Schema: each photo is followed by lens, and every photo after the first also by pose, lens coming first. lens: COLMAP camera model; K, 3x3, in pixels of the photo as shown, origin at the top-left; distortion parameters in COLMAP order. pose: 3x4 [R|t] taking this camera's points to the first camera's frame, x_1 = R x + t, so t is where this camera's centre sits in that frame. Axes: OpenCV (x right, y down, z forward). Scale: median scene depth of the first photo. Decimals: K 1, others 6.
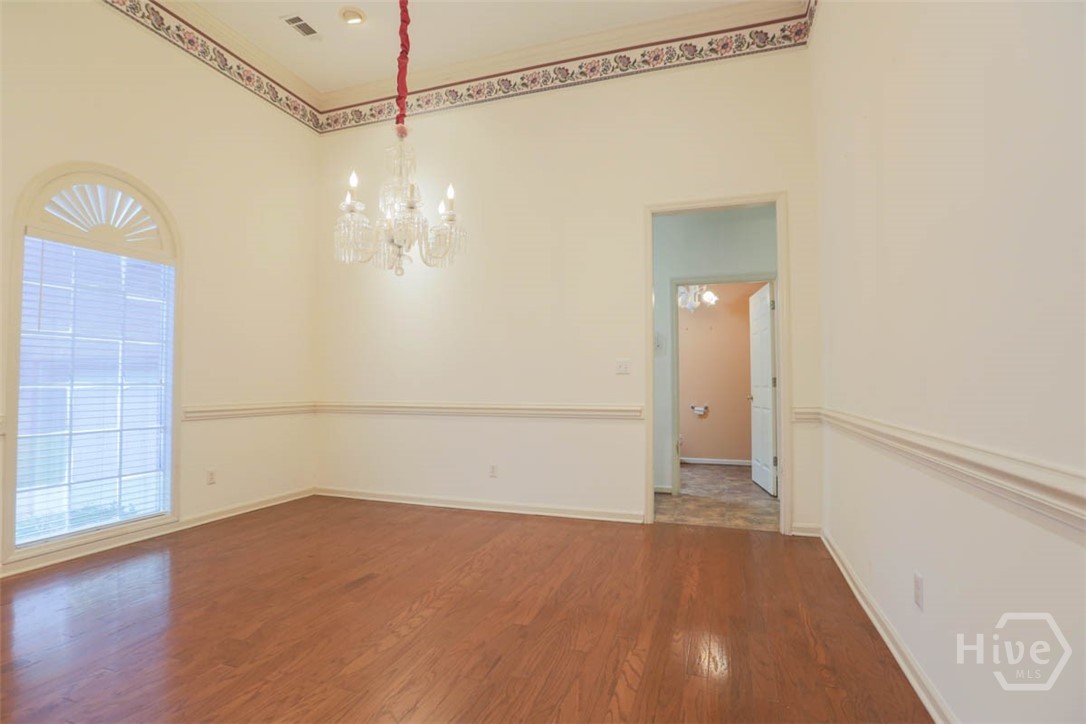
lens RADIAL K [[529.8, 0, 546.7], [0, 529.8, 360.3], [0, 0, 1]] dist [-0.057618, 0.024197]
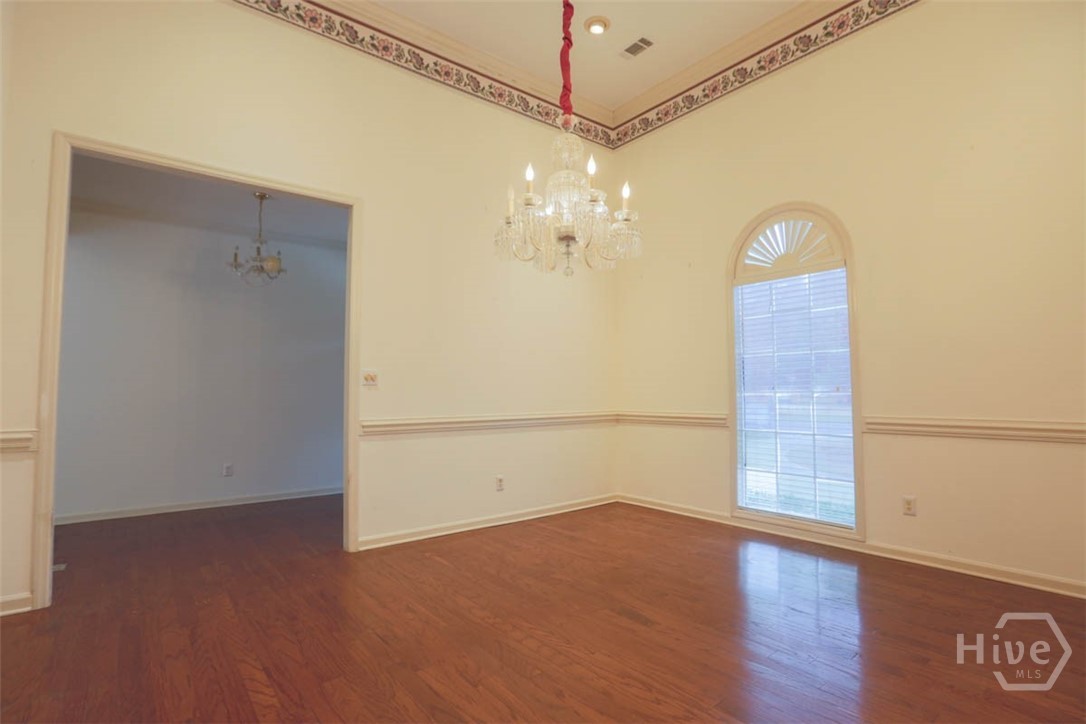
lens RADIAL K [[529.8, 0, 546.7], [0, 529.8, 360.3], [0, 0, 1]] dist [-0.057618, 0.024197]
pose [[-0.540935, -0.044269, -0.839899, 0.478575], [0.042400, 0.995909, -0.079800, 0.053869], [0.839995, -0.078779, -0.536845, 1.356559]]
